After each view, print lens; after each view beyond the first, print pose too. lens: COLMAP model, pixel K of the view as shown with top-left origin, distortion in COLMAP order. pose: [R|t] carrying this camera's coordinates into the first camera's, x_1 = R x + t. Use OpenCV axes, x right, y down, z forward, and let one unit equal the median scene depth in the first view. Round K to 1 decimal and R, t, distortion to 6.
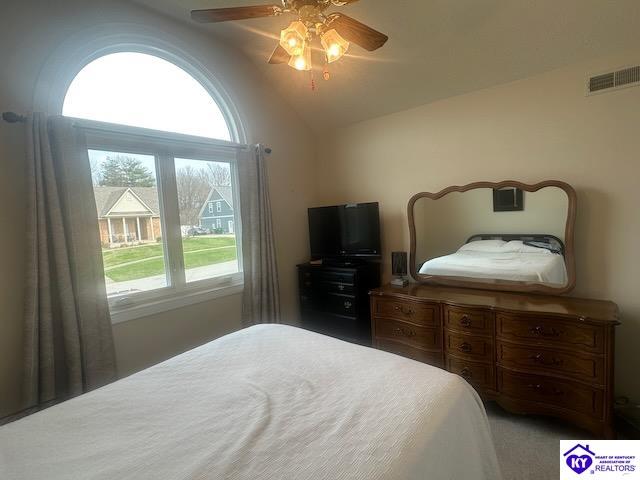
lens RADIAL K [[328.7, 0, 319.5], [0, 328.7, 240.9], [0, 0, 1]] dist [-0.006200, -0.000435]
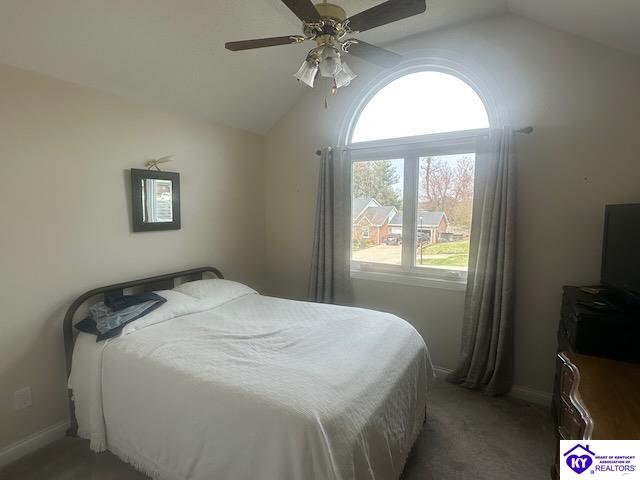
lens RADIAL K [[328.7, 0, 318.3], [0, 328.7, 241.1], [0, 0, 1]] dist [-0.006200, -0.000435]
pose [[0.169504, 0.153890, -0.973440, 0.936696], [-0.088202, 0.986138, 0.140539, -0.134331], [0.981575, 0.062037, 0.180728, 0.654334]]
